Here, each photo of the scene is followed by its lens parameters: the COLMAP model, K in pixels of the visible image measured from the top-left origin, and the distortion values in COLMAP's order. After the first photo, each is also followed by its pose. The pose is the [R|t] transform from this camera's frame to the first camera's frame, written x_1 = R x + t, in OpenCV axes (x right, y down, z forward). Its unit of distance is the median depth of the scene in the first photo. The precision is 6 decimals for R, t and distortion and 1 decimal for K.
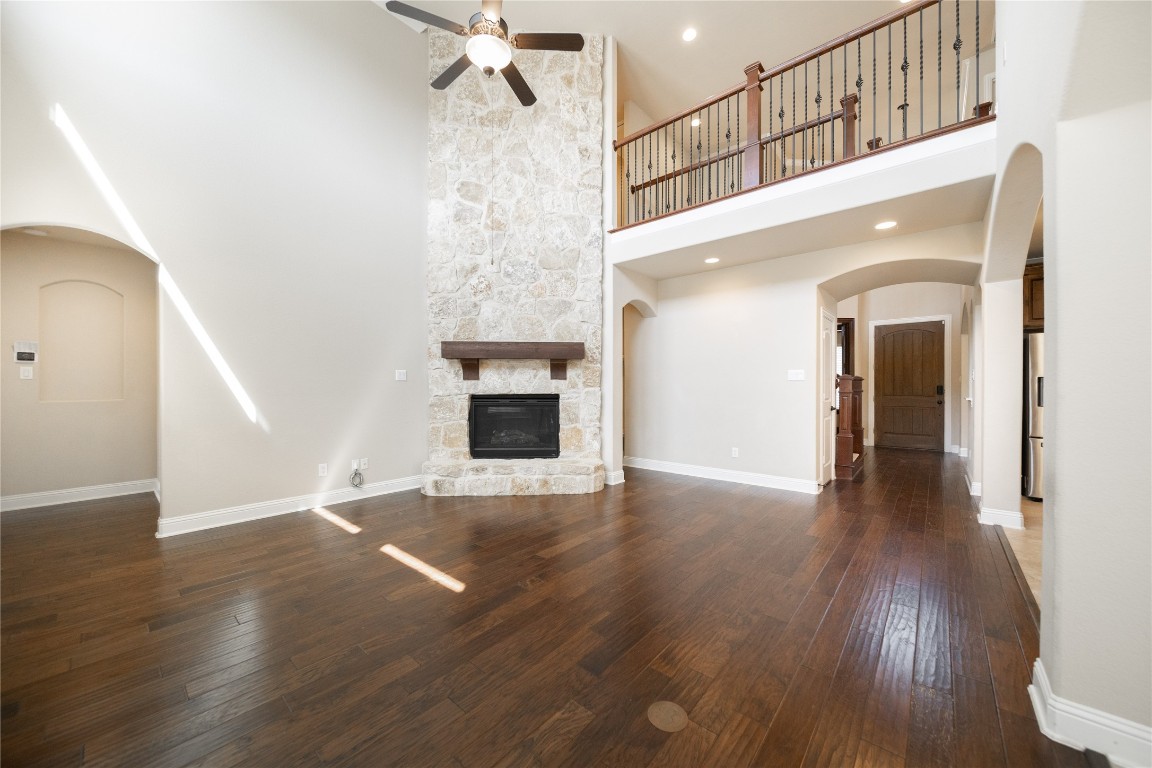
lens RADIAL K [[411.3, 0, 567.2], [0, 411.3, 387.9], [0, 0, 1]] dist [-0.002568, -0.000573]
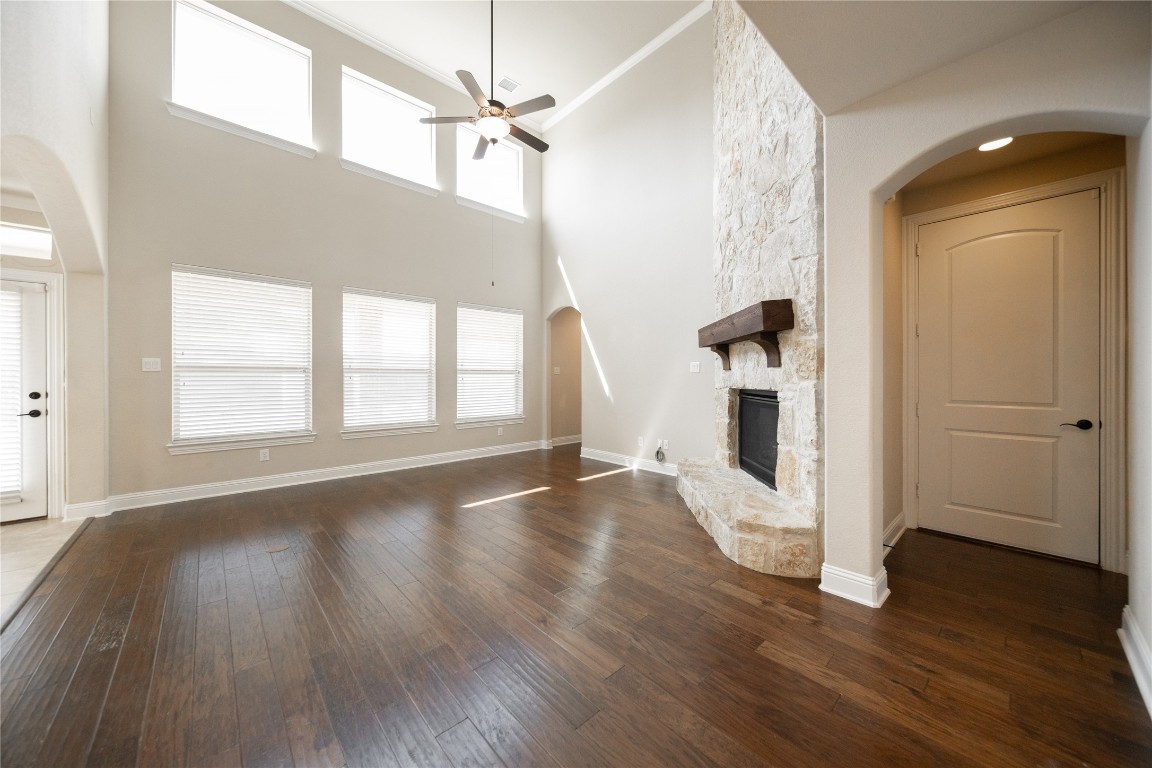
lens RADIAL K [[411.3, 0, 581.4], [0, 411.3, 378.4], [0, 0, 1]] dist [-0.002568, -0.000573]
pose [[-0.106303, 0.001574, -0.994333, 0.615568], [-0.005378, 0.999983, 0.002158, -0.003911], [0.994319, 0.005577, -0.106292, 0.792247]]
